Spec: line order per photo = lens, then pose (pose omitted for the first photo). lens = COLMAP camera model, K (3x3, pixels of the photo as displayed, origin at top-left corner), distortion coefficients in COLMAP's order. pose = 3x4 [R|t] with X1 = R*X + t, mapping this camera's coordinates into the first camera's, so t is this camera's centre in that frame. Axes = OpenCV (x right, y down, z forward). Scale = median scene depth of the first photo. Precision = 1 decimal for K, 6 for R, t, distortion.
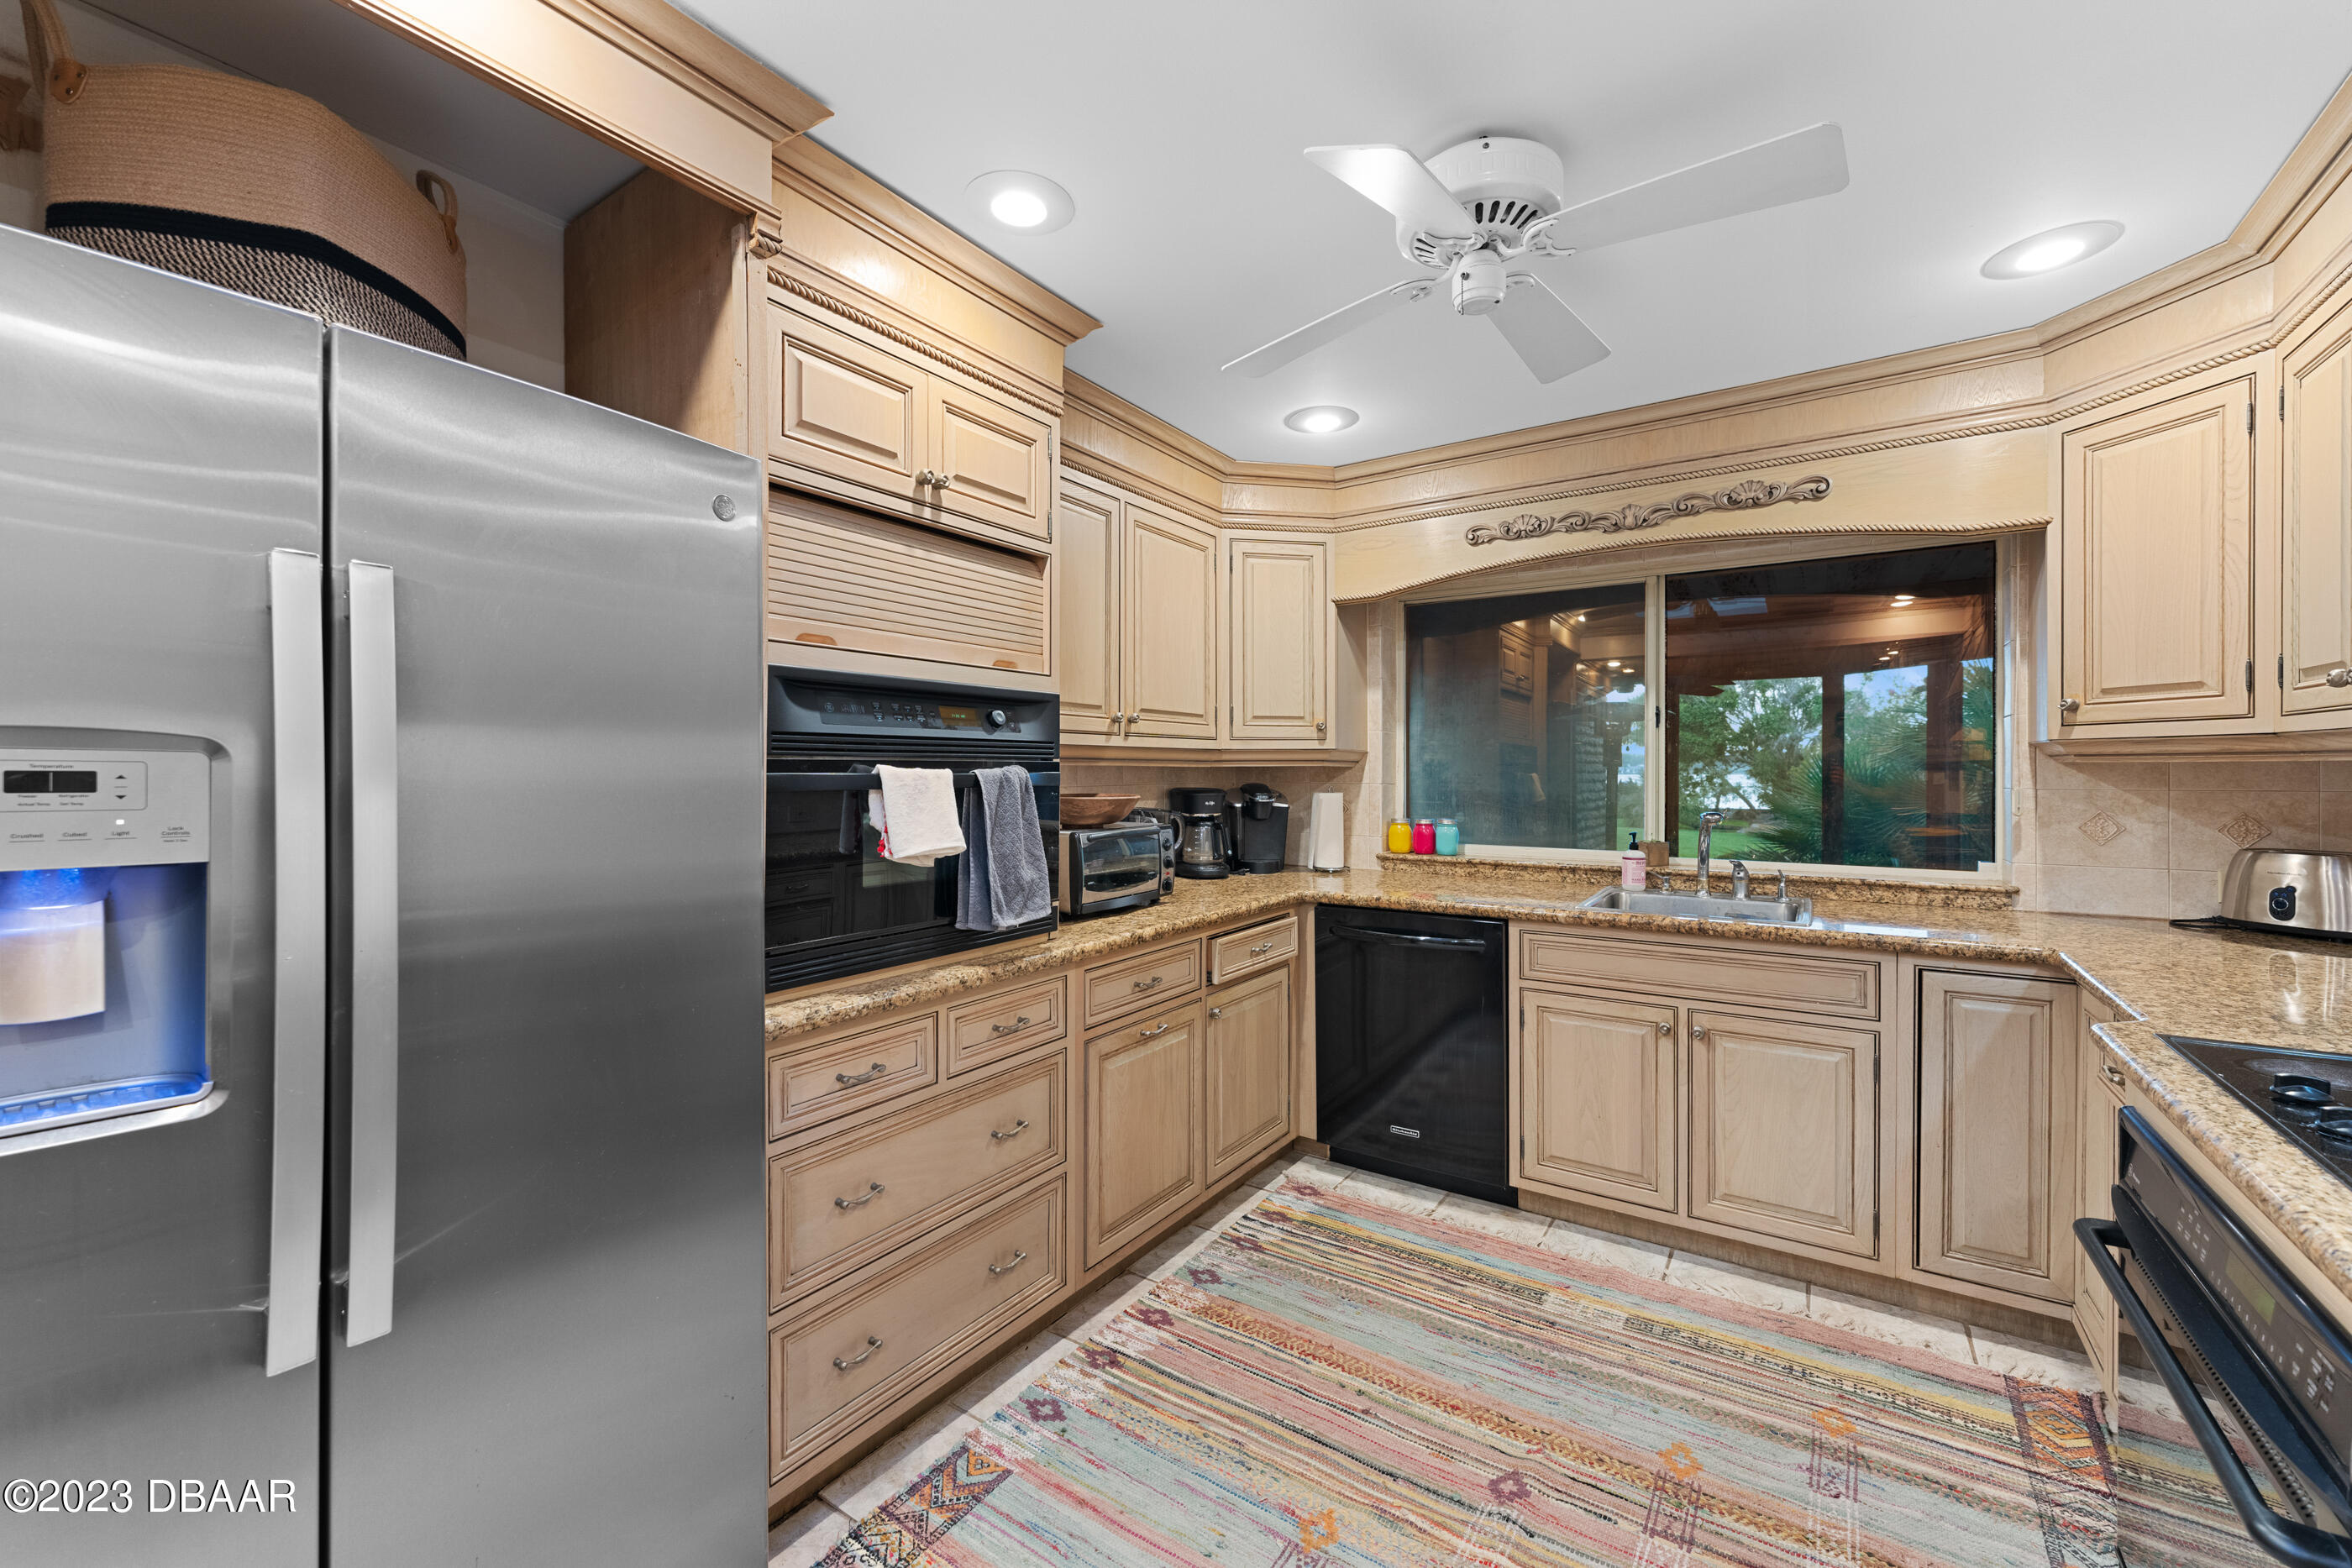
lens RADIAL K [[943.2, 0, 1178.4], [0, 943.2, 775.0], [0, 0, 1]] dist [0.003306, -0.000204]
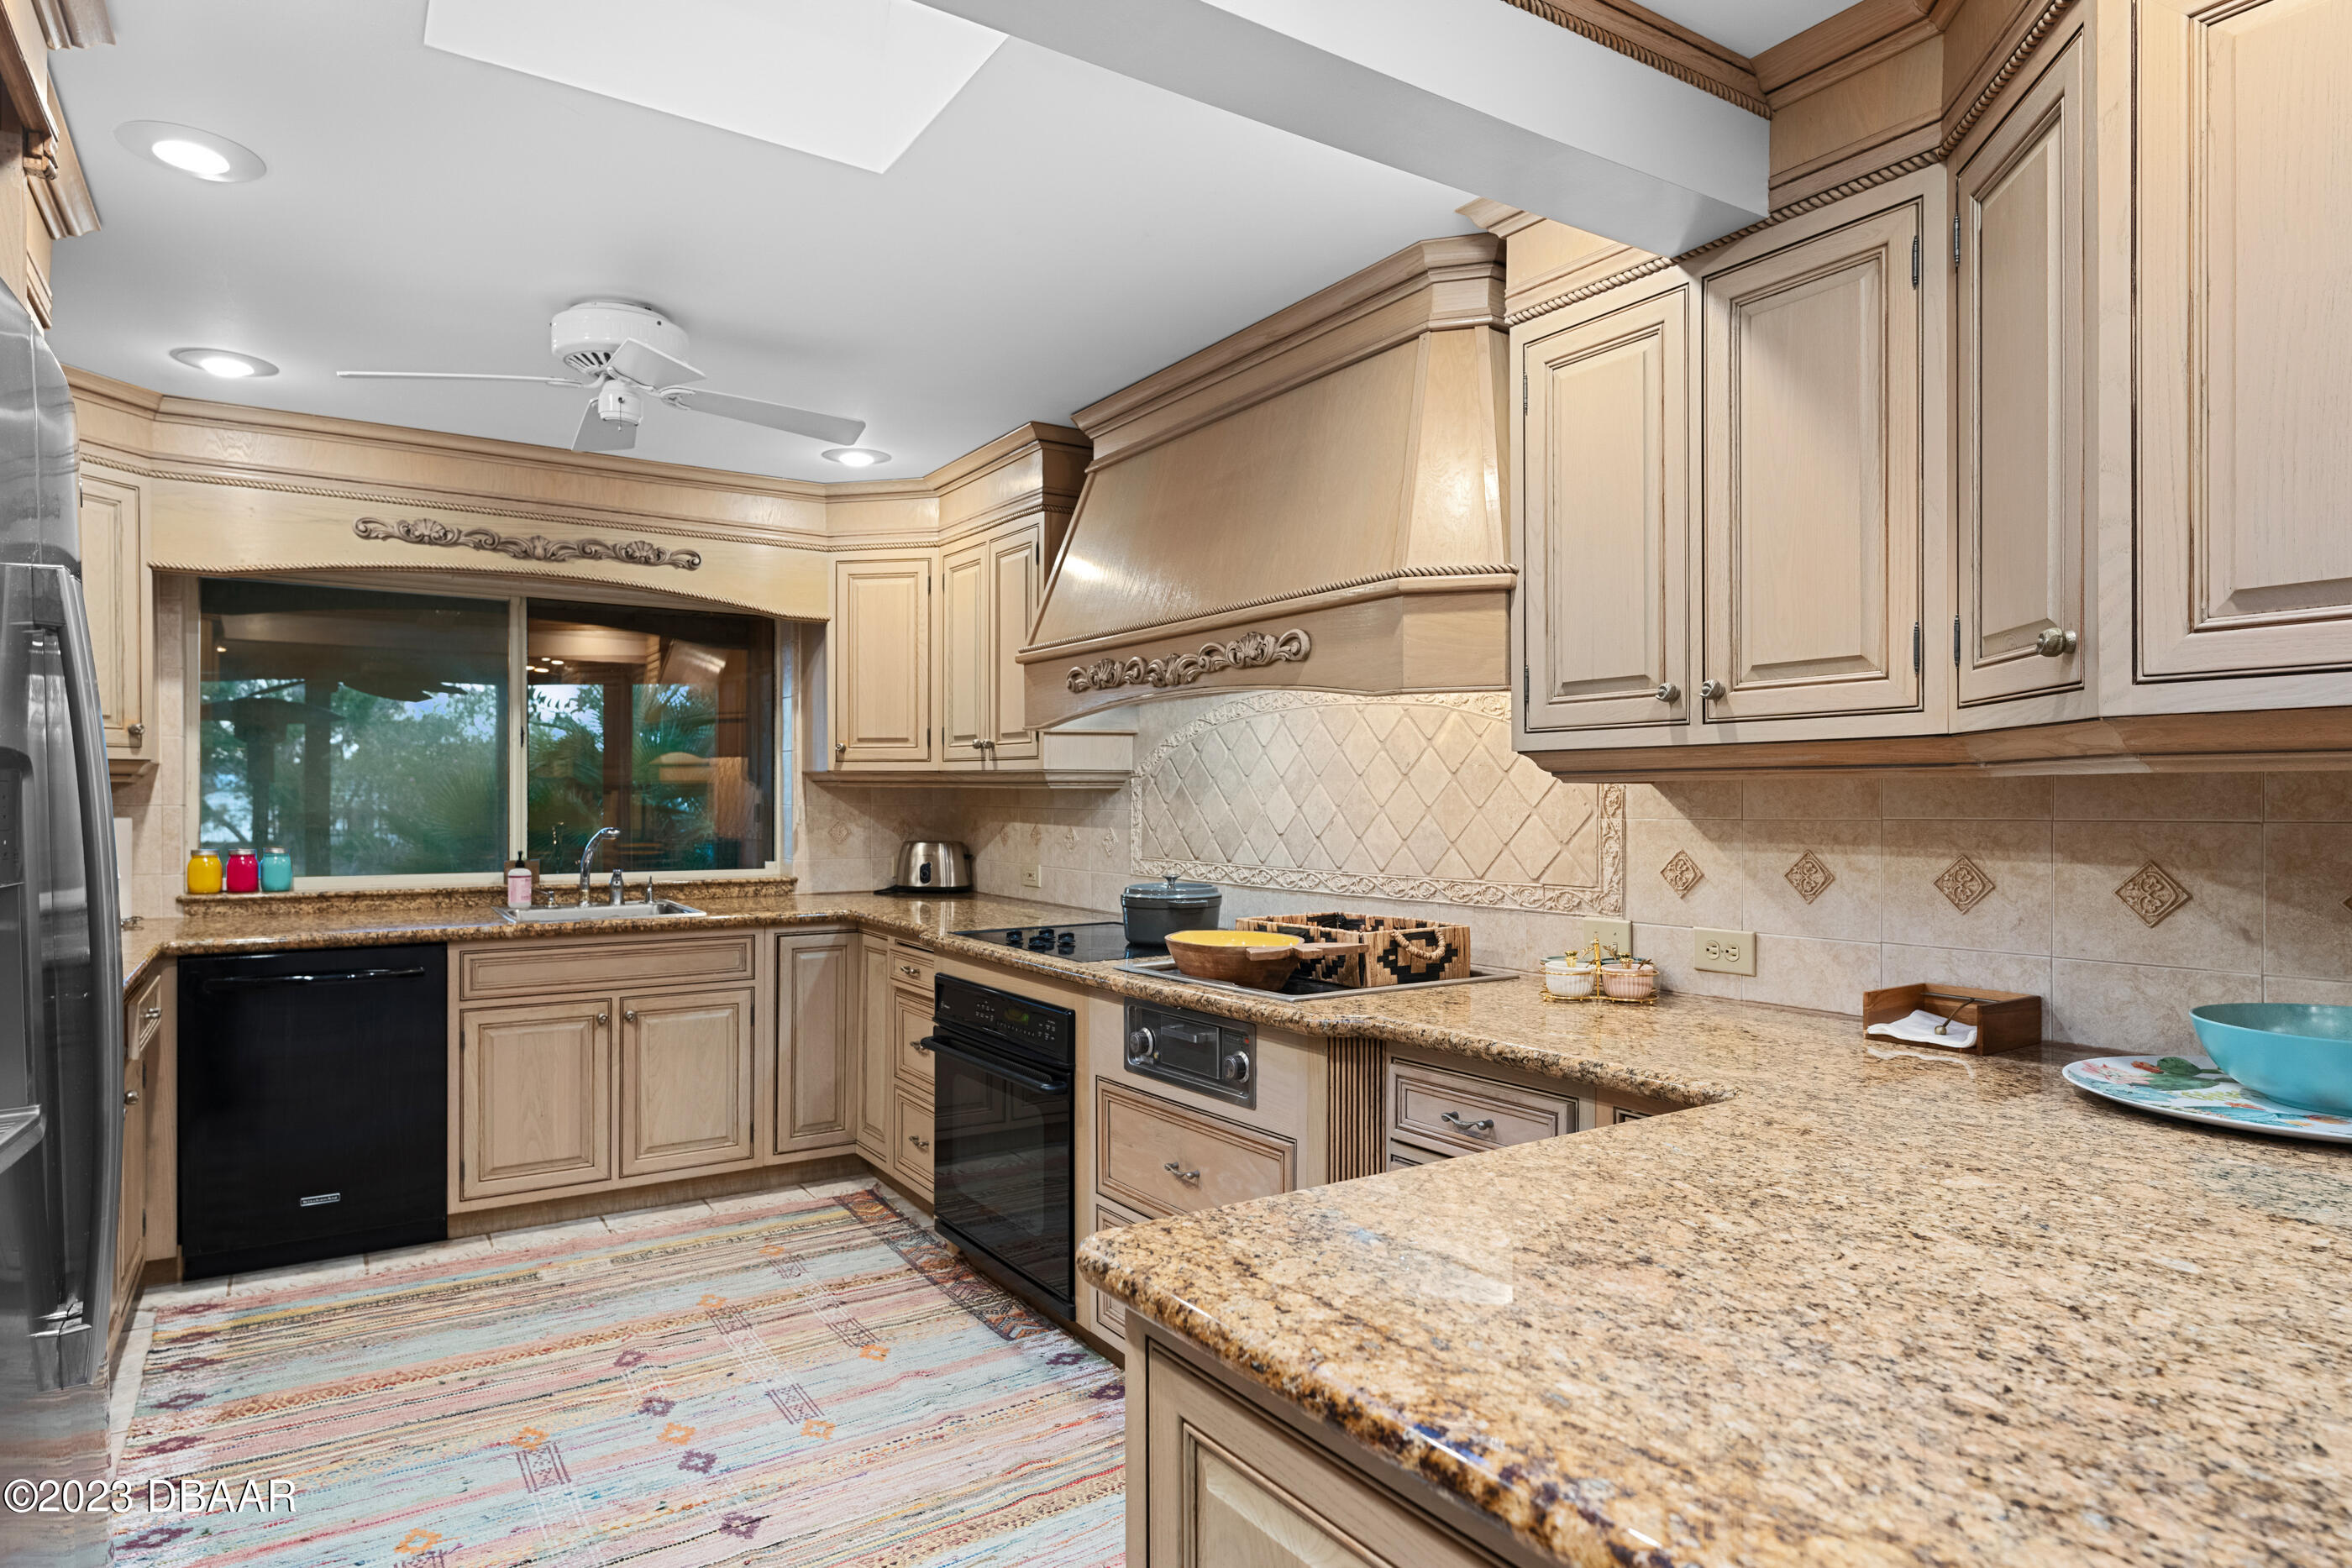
lens RADIAL K [[1331.9, 0, 1177.6], [0, 1331.9, 803.6], [0, 0, 1]] dist [-0.004059, -0.000155]
pose [[0.375343, -0.004836, 0.926874, -0.723035], [-0.002344, 0.999978, 0.006166, -0.000897], [-0.926883, -0.004487, 0.375323, -0.243224]]
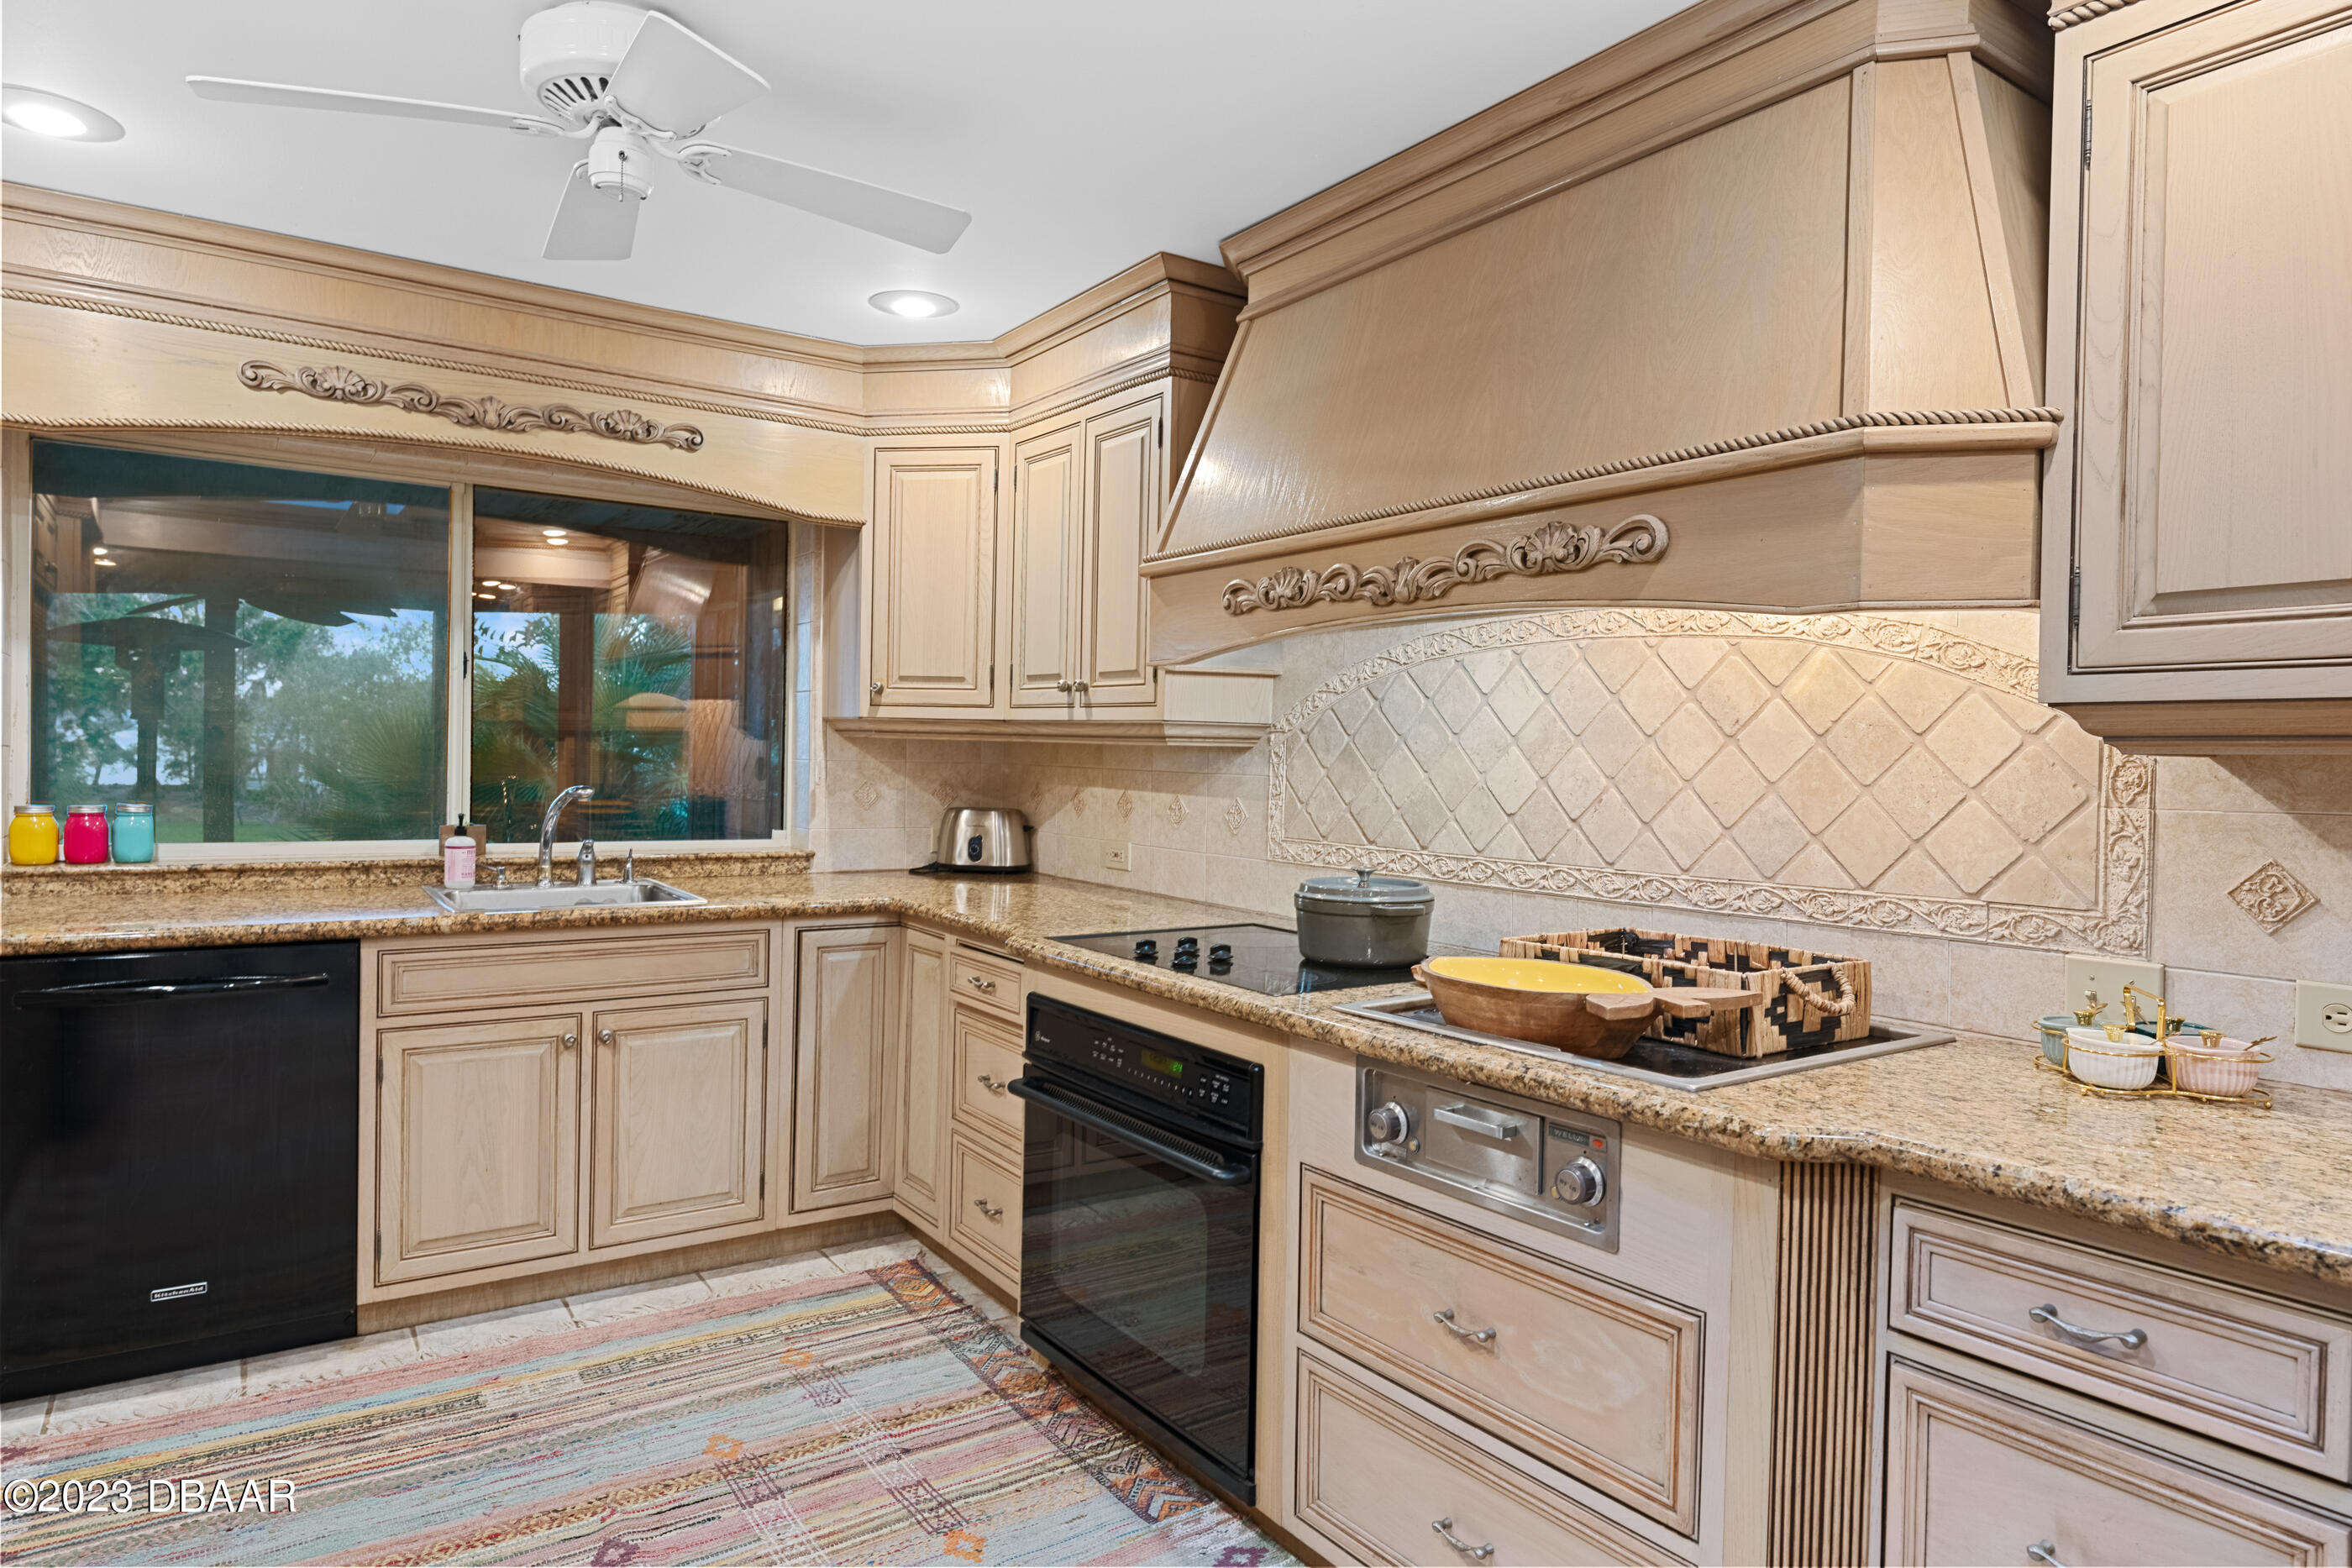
lens RADIAL K [[1387.8, 0, 1177.8], [0, 1387.8, 782.8], [0, 0, 1]] dist [-0.002225, -0.001656]
pose [[0.357243, -0.011865, 0.933936, -0.465969], [-0.021451, 0.999551, 0.020904, -0.001277], [-0.933765, -0.027502, 0.356828, 0.050309]]
